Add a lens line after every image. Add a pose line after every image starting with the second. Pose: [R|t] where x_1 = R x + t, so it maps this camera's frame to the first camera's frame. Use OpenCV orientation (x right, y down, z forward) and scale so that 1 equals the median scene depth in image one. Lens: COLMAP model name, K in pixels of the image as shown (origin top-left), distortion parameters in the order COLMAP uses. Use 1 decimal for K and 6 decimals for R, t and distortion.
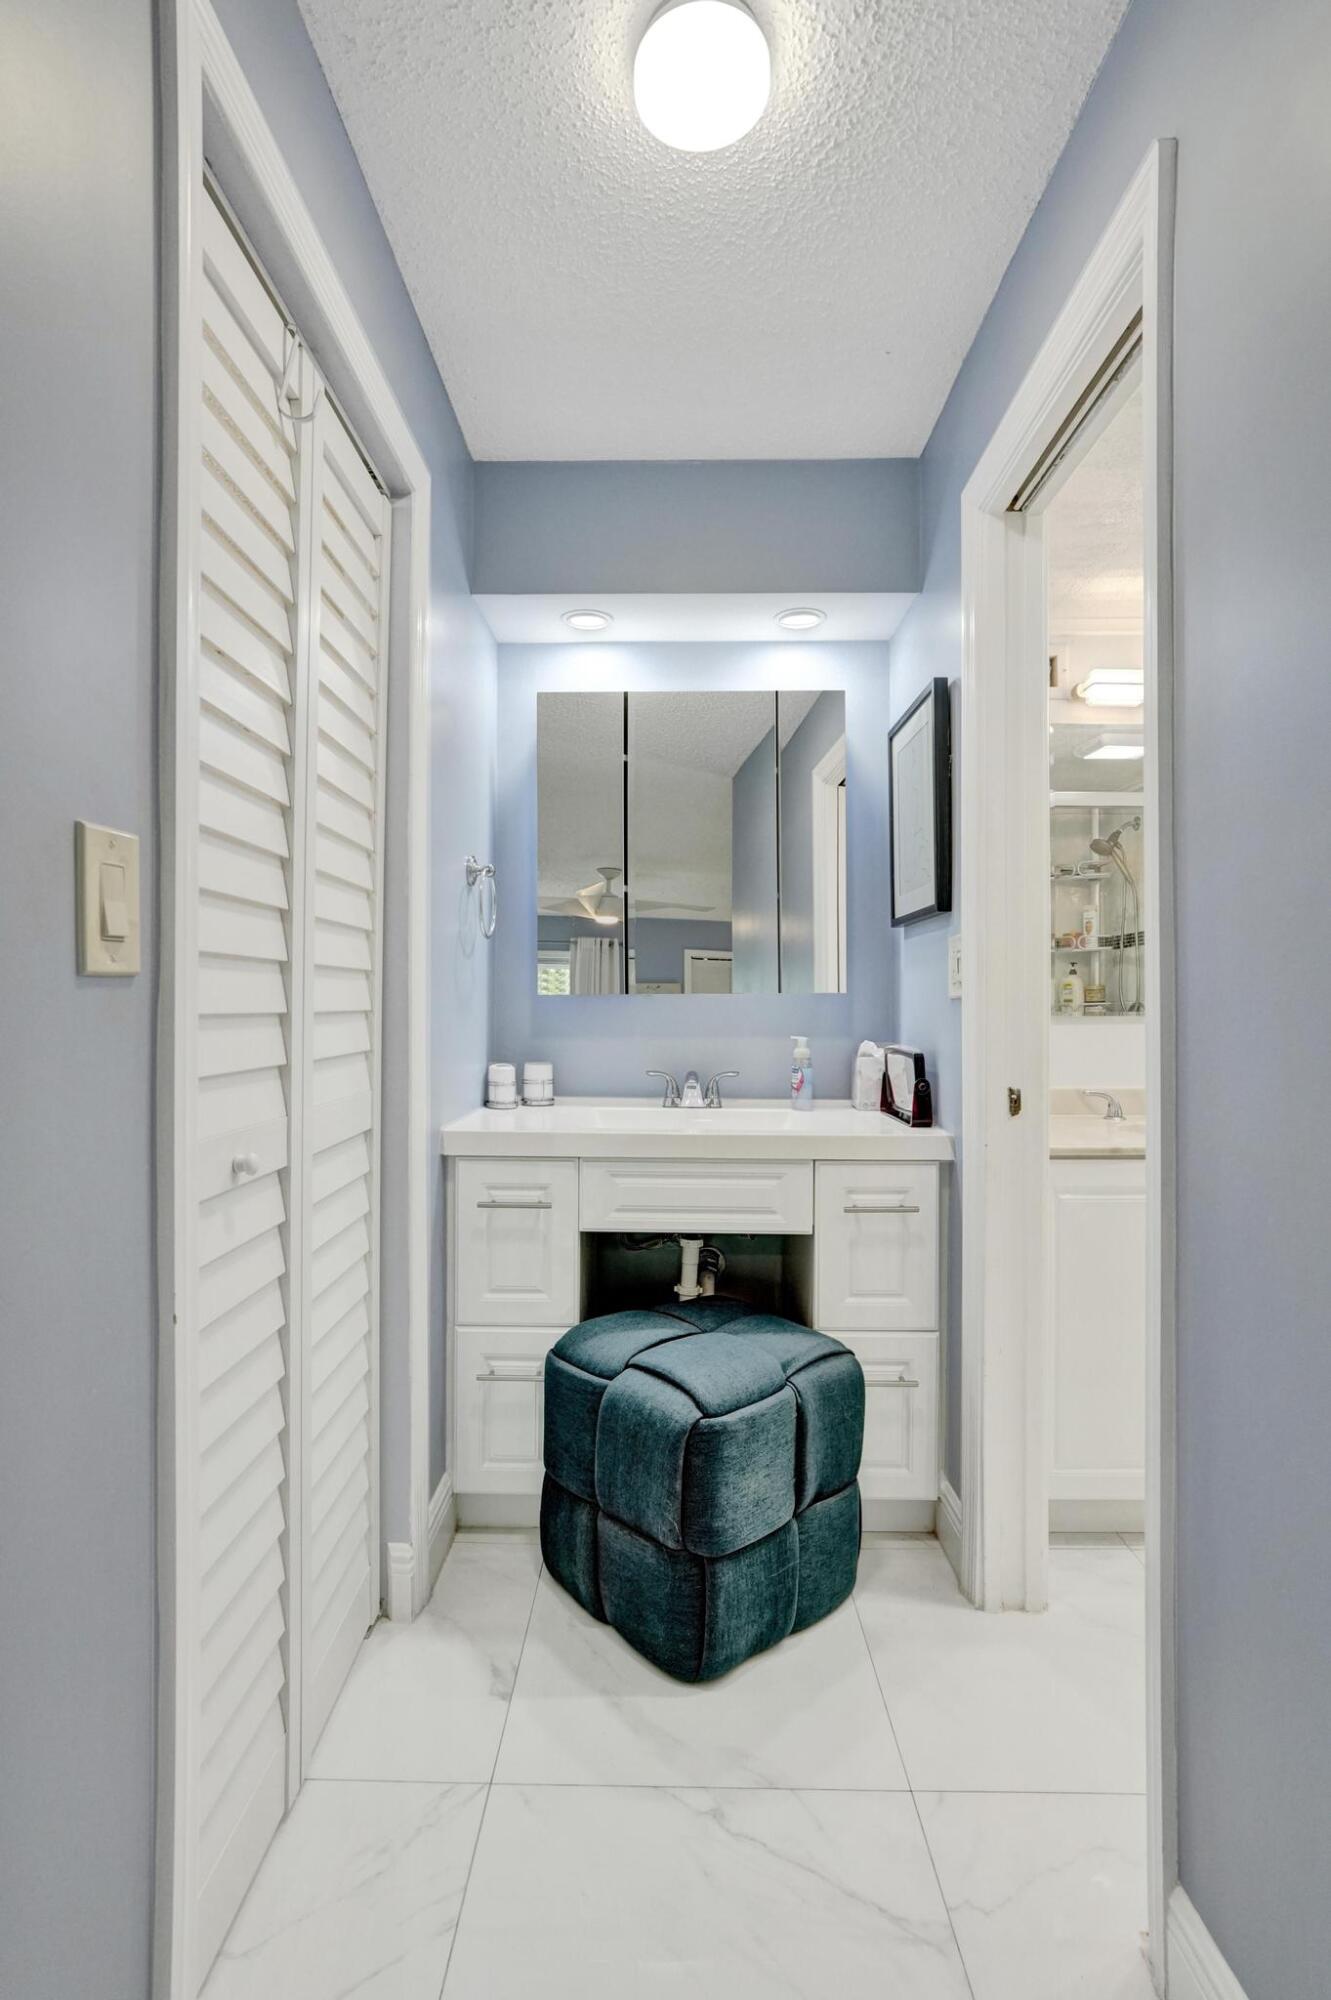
lens RADIAL K [[938.8, 0, 665.5], [0, 938.8, 1000.0], [0, 0, 1]] dist [-0.056981, 0.022792]
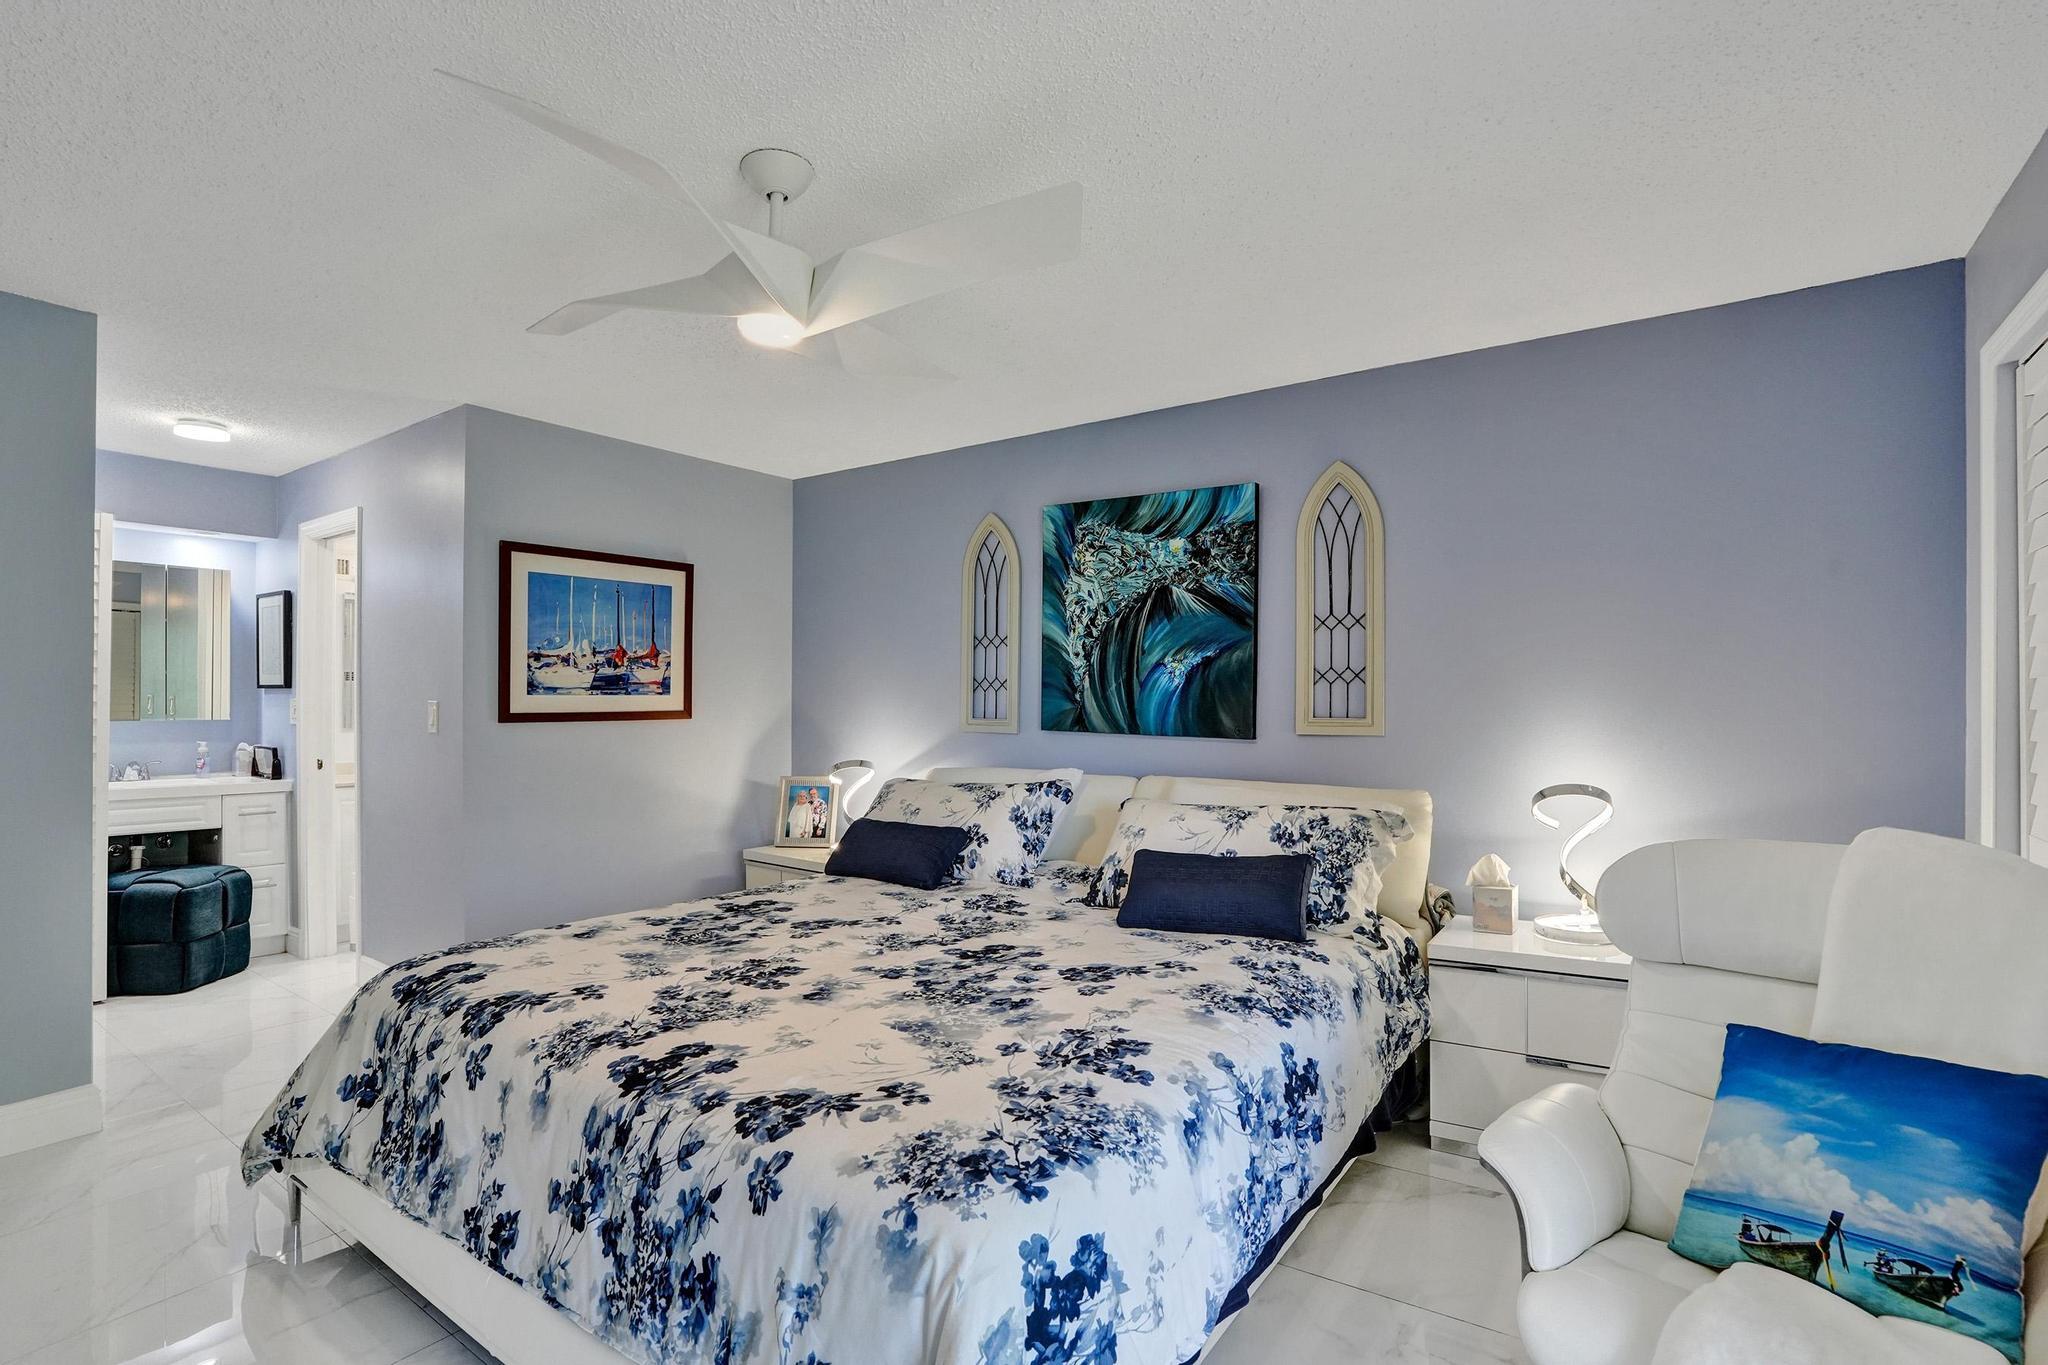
lens RADIAL K [[947.1, 0, 1026.9], [0, 947.1, 714.0], [0, 0, 1]] dist [-0.069875, 0.024500]
pose [[0.561681, -0.008438, 0.827311, -0.553040], [-0.013672, 0.999717, 0.019479, -0.095880], [-0.827241, -0.022252, 0.561406, -1.814922]]
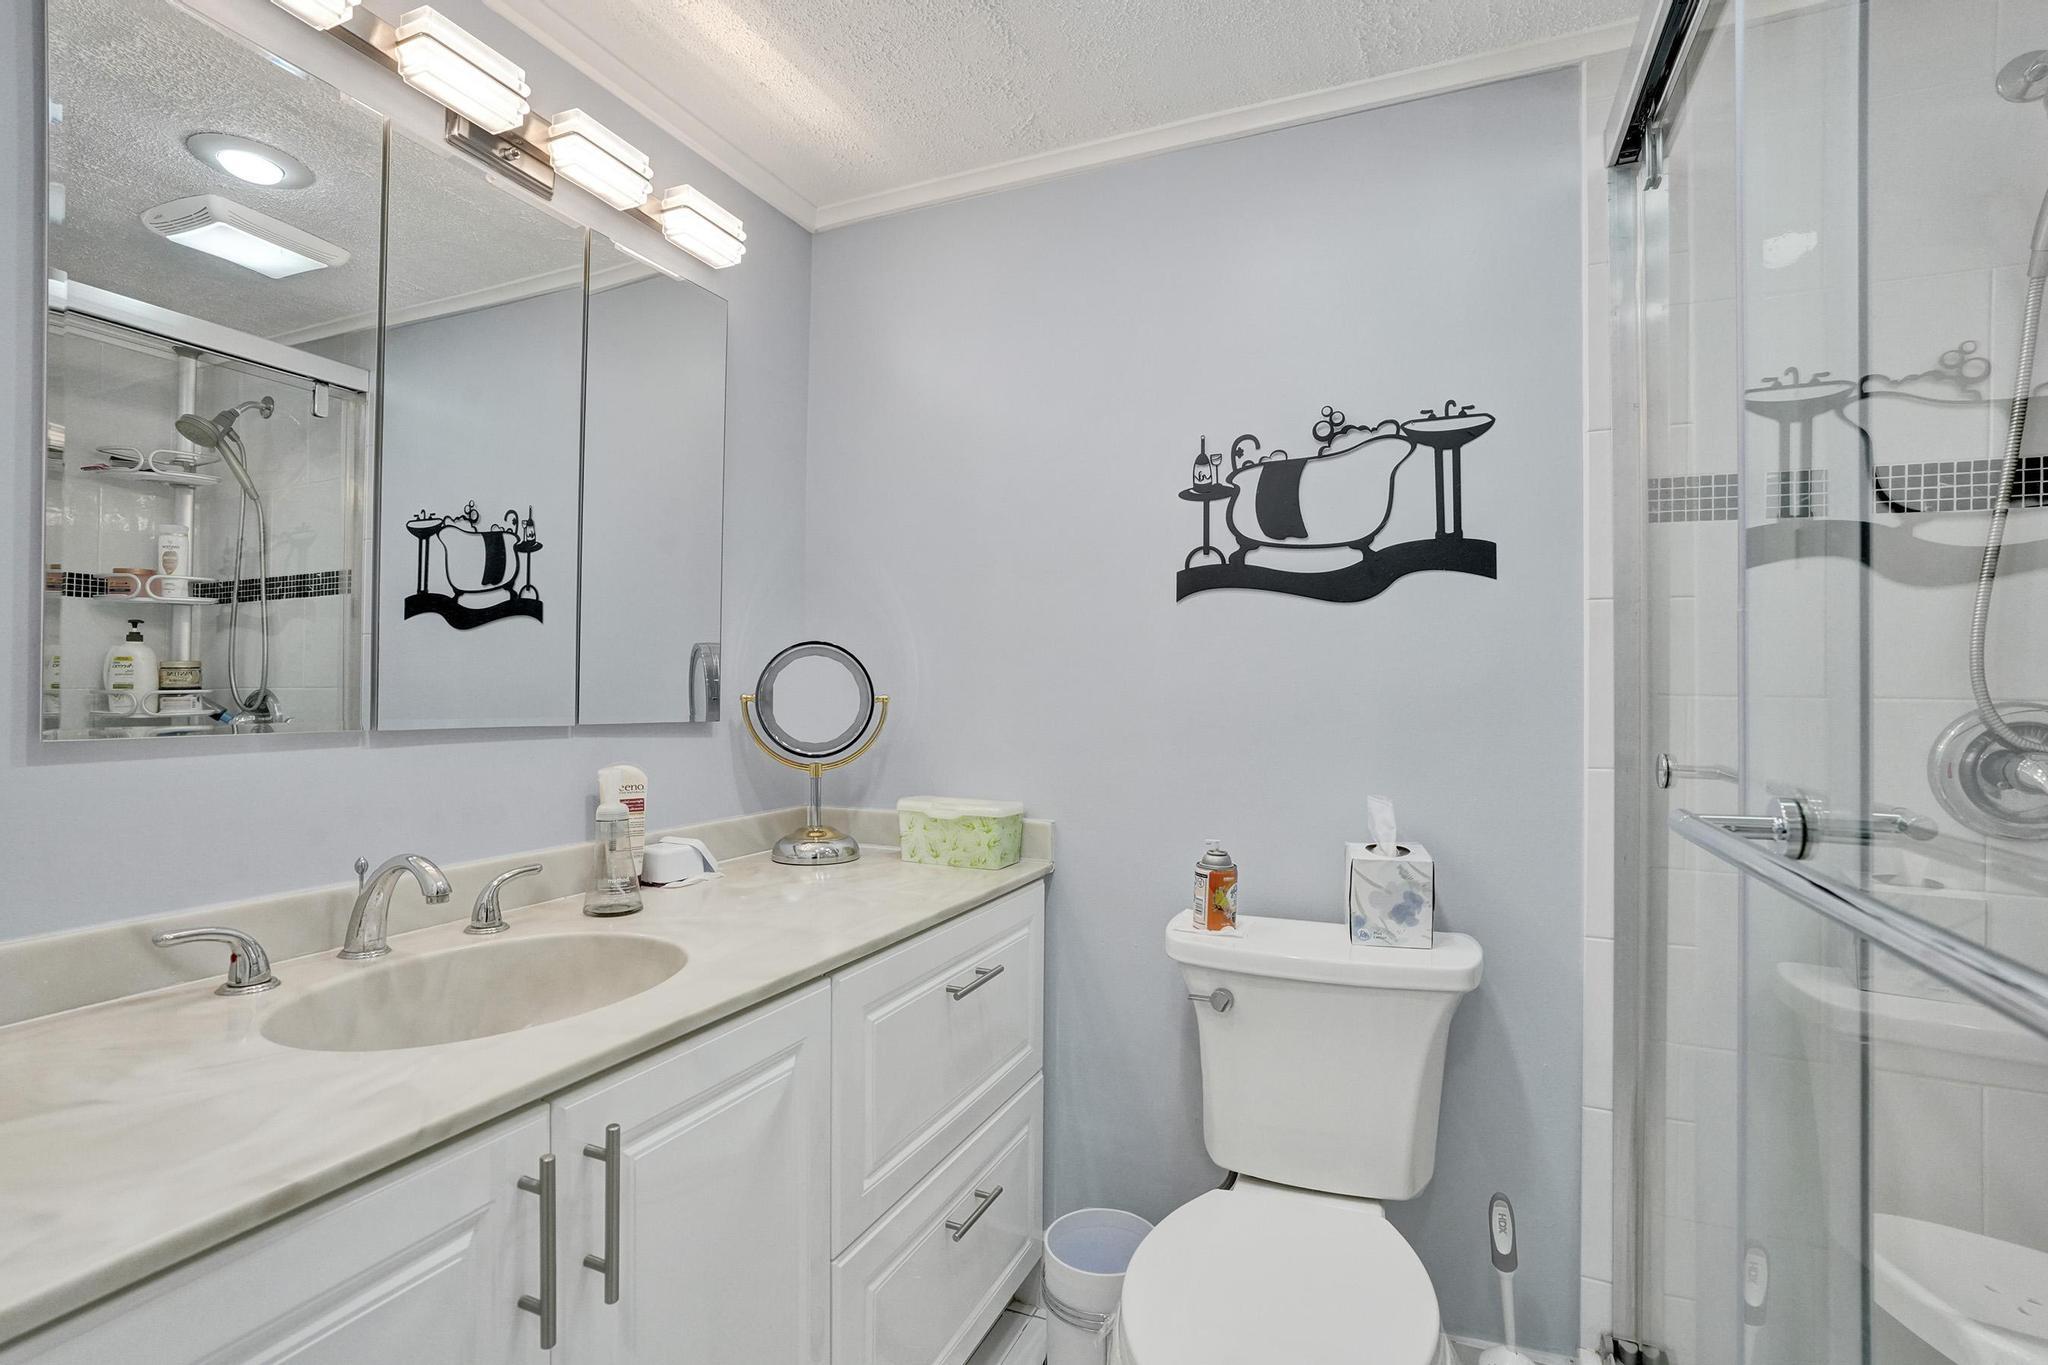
lens RADIAL K [[958.7, 0, 1024.0], [0, 958.7, 682.5], [0, 0, 1]] dist [-0.055003, 0.024732]
pose [[0.387351, 0.009947, 0.921878, 0.280170], [-0.010055, 0.999928, -0.006564, -0.007894], [-0.921877, -0.006727, 0.387424, 0.621903]]
